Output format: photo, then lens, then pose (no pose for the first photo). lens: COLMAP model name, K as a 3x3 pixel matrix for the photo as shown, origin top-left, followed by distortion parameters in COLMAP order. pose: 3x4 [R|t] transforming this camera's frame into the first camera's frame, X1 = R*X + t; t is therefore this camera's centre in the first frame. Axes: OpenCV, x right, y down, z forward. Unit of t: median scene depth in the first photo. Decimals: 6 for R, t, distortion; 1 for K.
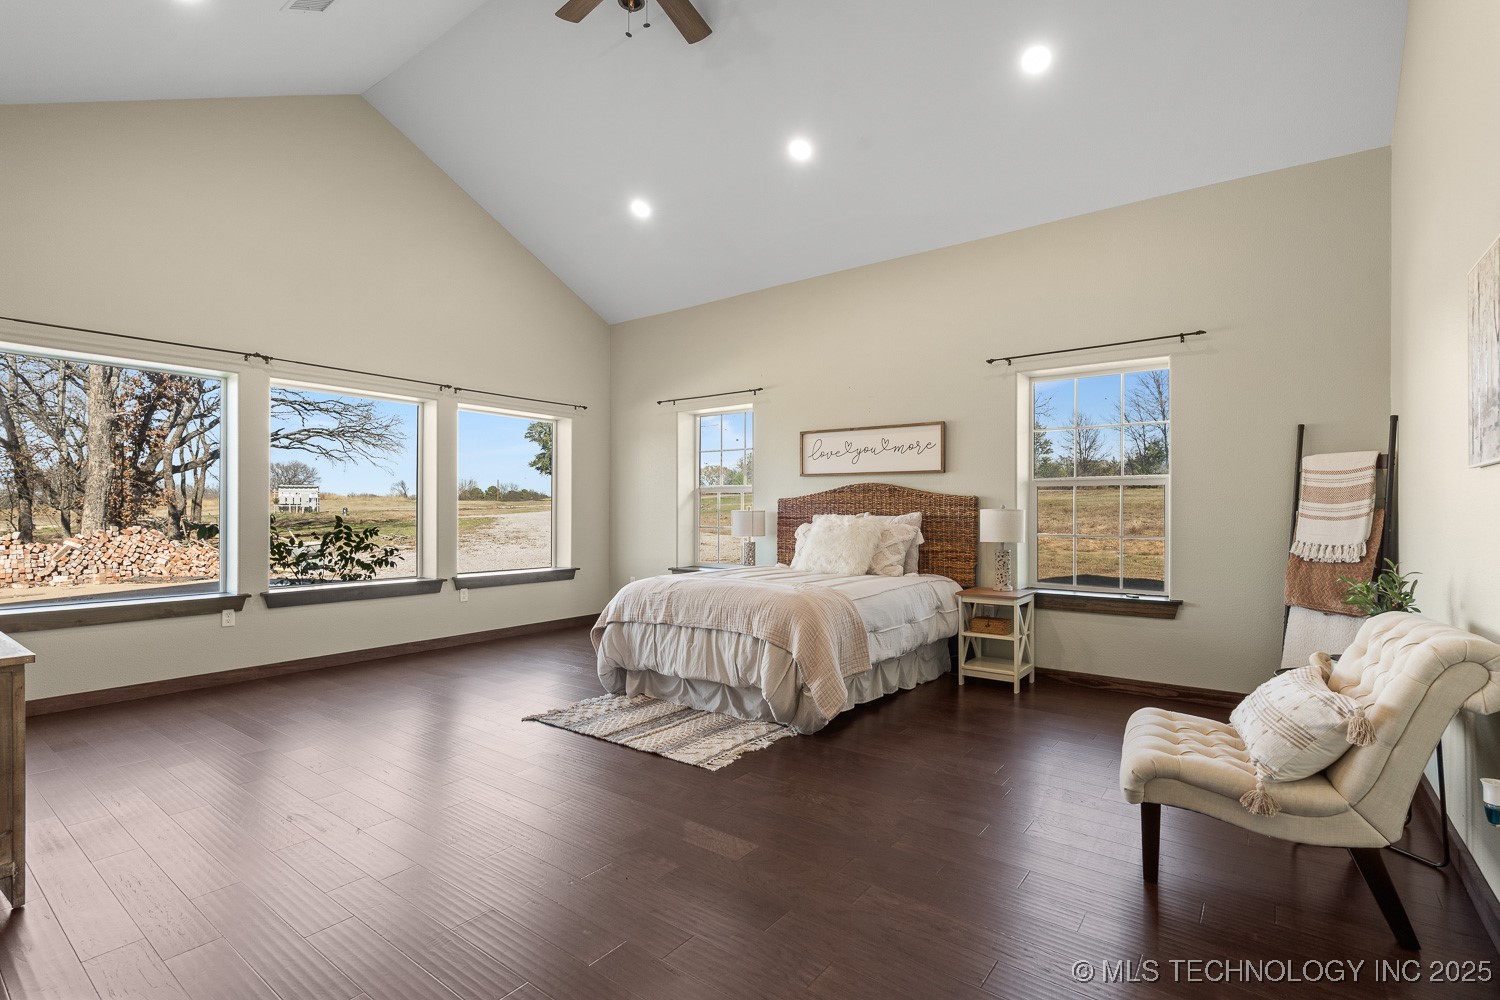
lens RADIAL K [[691.1, 0, 741.7], [0, 691.1, 499.5], [0, 0, 1]] dist [0.001934, 0.000438]
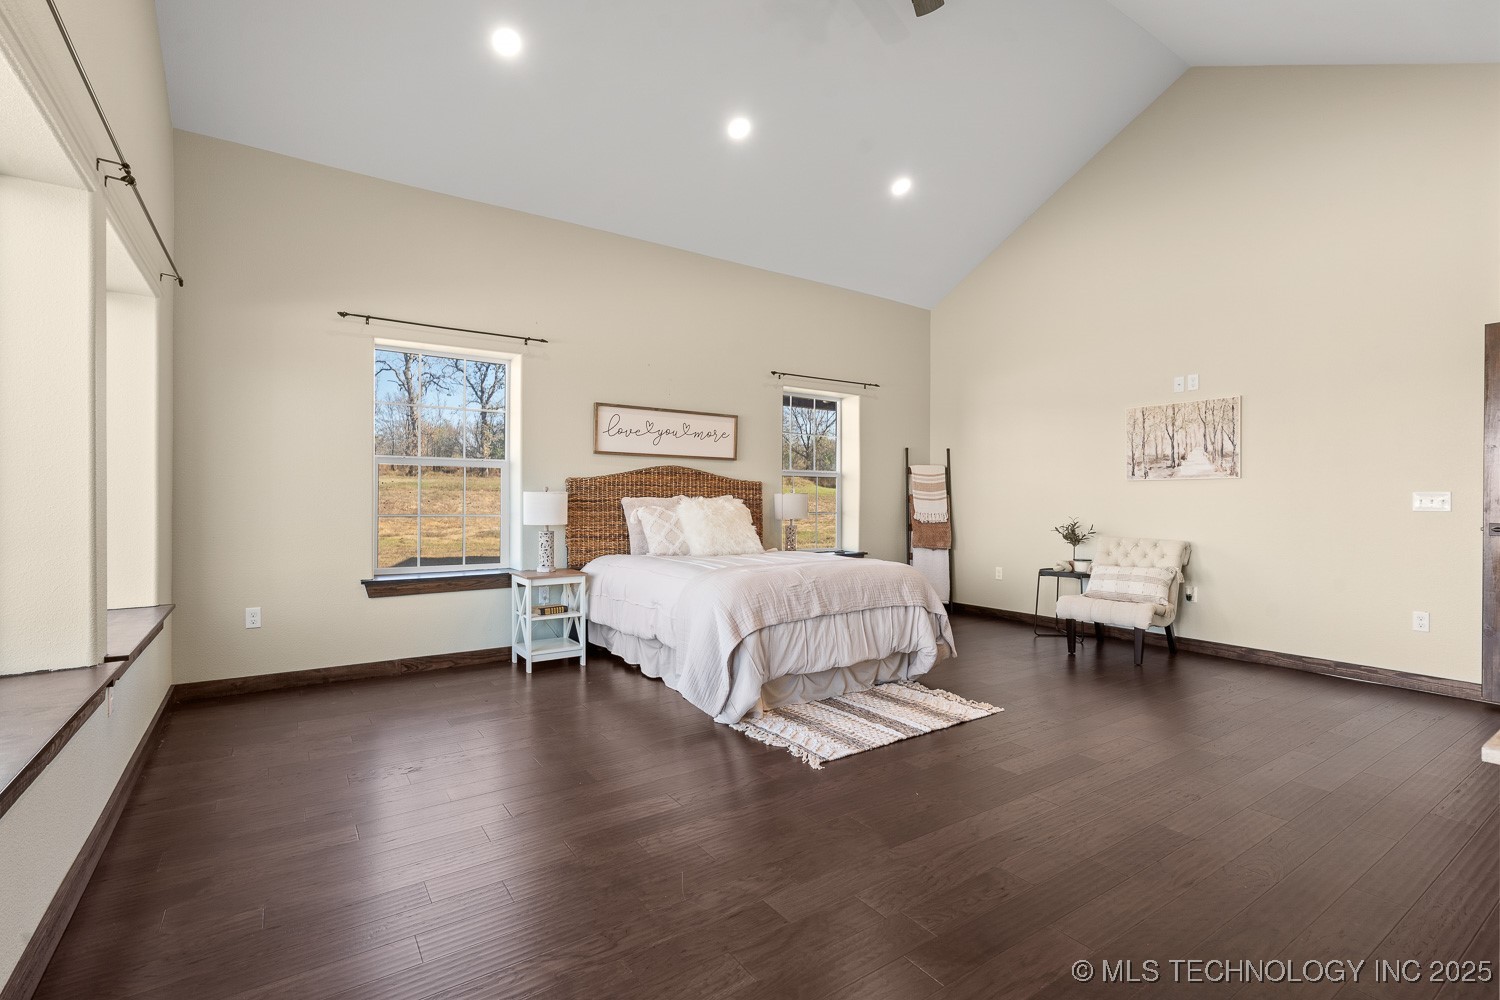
lens RADIAL K [[691.1, 0, 741.7], [0, 691.1, 499.5], [0, 0, 1]] dist [0.001934, 0.000438]
pose [[0.321865, -0.003244, 0.946780, -0.749517], [-0.022343, 0.999690, 0.011021, 0.012140], [-0.946522, -0.024701, 0.321692, 0.593942]]
